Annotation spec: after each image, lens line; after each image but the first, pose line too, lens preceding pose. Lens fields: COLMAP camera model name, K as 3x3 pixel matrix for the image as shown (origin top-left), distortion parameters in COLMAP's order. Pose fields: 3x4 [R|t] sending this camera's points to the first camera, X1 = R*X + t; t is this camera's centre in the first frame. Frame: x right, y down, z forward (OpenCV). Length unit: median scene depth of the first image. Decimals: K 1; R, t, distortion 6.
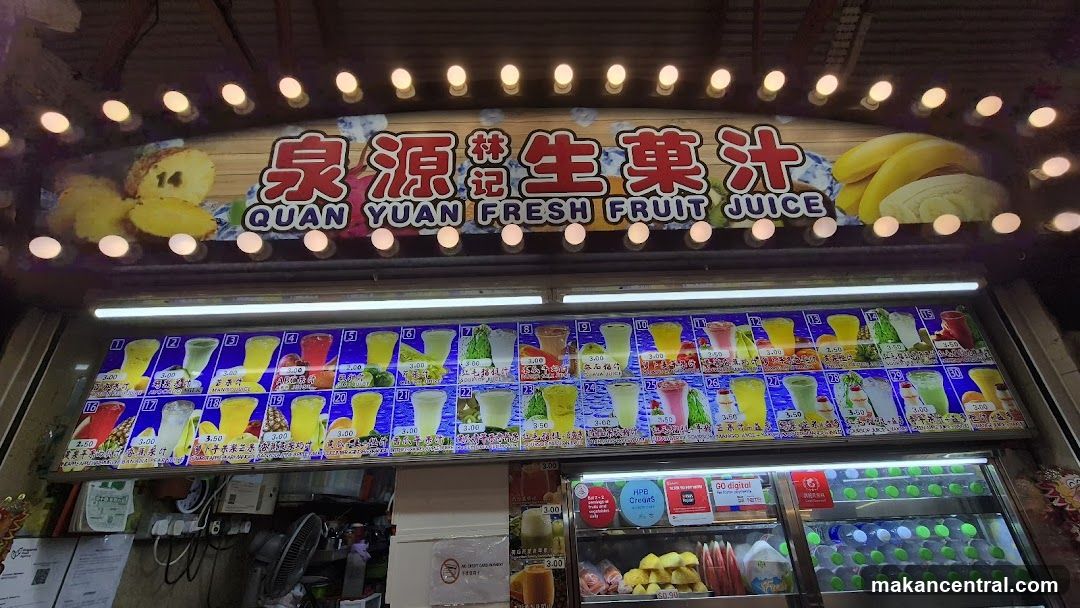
lens RADIAL K [[445.5, 0, 544.4], [0, 445.5, 308.2], [0, 0, 1]] dist [-0.001043, 0.000286]
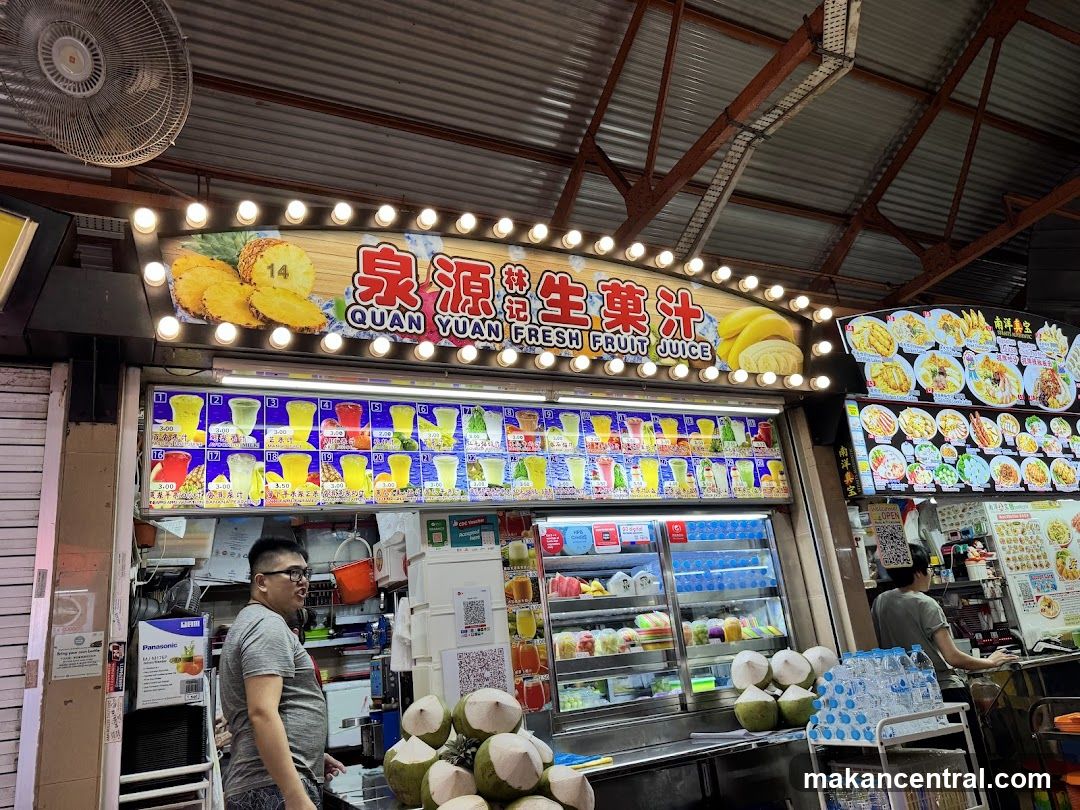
lens RADIAL K [[759.9, 0, 535.9], [0, 759.9, 406.3], [0, 0, 1]] dist [0.172349, -0.366582]
pose [[0.897574, 0.081335, 0.433295, -1.039618], [-0.128709, 0.988361, 0.081095, -0.179395], [-0.421656, -0.128558, 0.897596, -1.142243]]
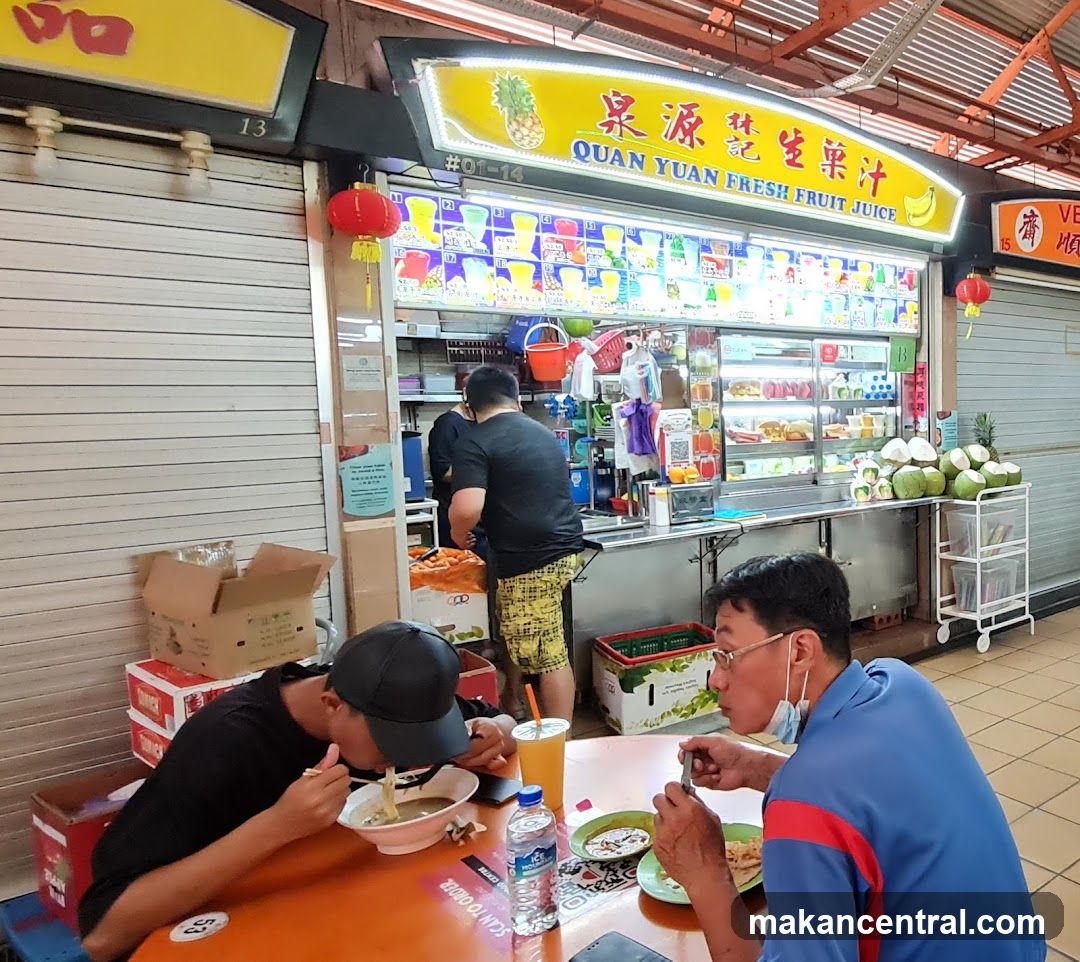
lens RADIAL K [[829.7, 0, 928.5], [0, 829.7, 461.5], [0, 0, 1]] dist [-0.015420, 0.010831]
pose [[0.691578, -0.023060, 0.721933, -1.714803], [-0.333368, 0.876479, 0.347347, -0.577921], [-0.640769, -0.480887, 0.598467, -1.664128]]
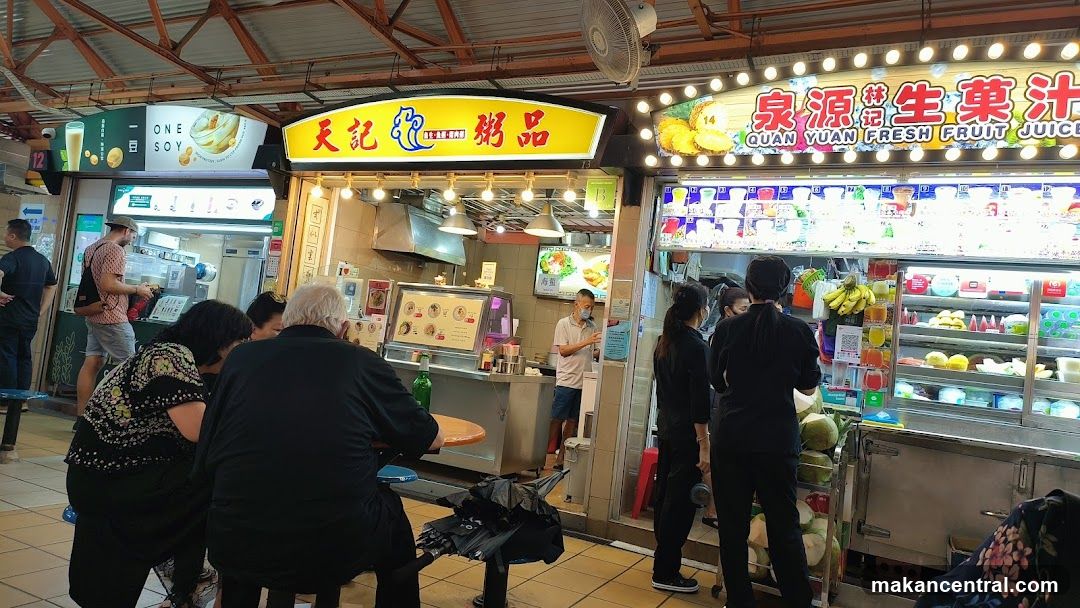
lens RADIAL K [[711.3, 0, 549.6], [0, 711.3, 300.0], [0, 0, 1]] dist [0.116525, -0.099732]
pose [[0.884849, 0.112427, -0.452109, 0.144243], [0.057548, 0.936636, 0.345545, -0.689534], [0.462310, -0.331773, 0.822311, -2.410938]]
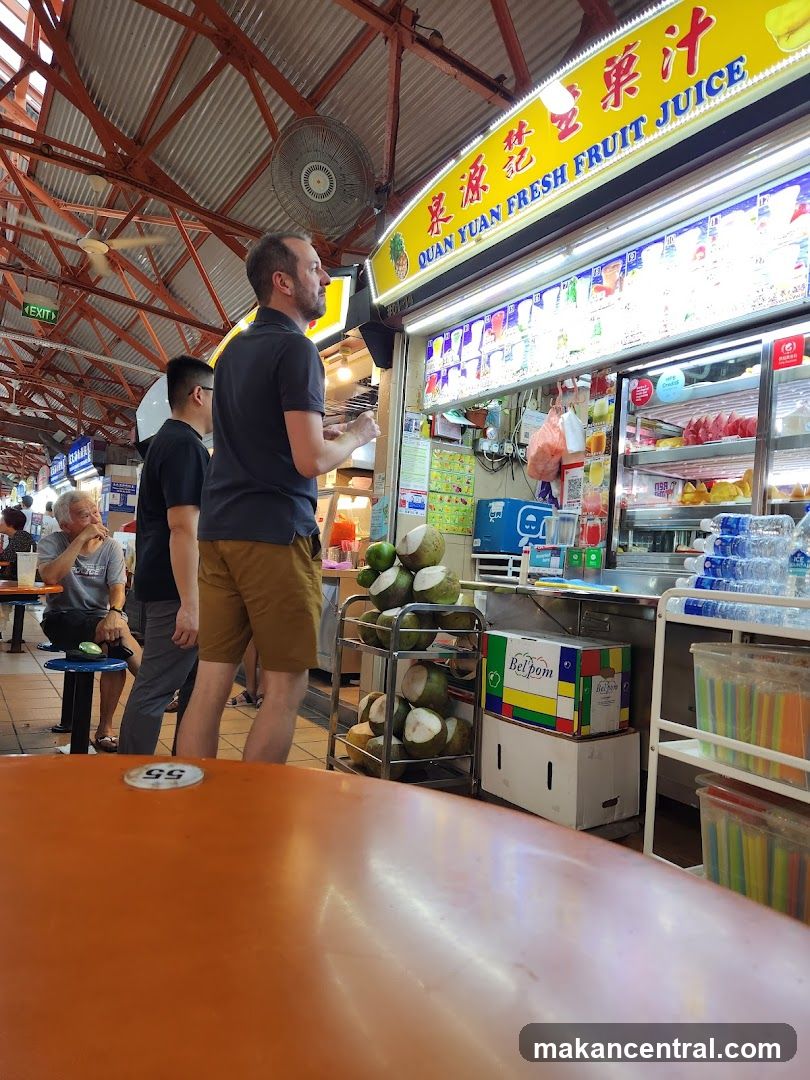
lens RADIAL K [[727.9, 0, 409.3], [0, 727.9, 559.7], [0, 0, 1]] dist [0.054247, -0.042979]
pose [[0.516303, 0.062602, -0.854115, 1.747616], [0.291565, 0.924897, 0.244038, 0.157226], [0.805246, -0.375028, 0.459274, -0.839994]]
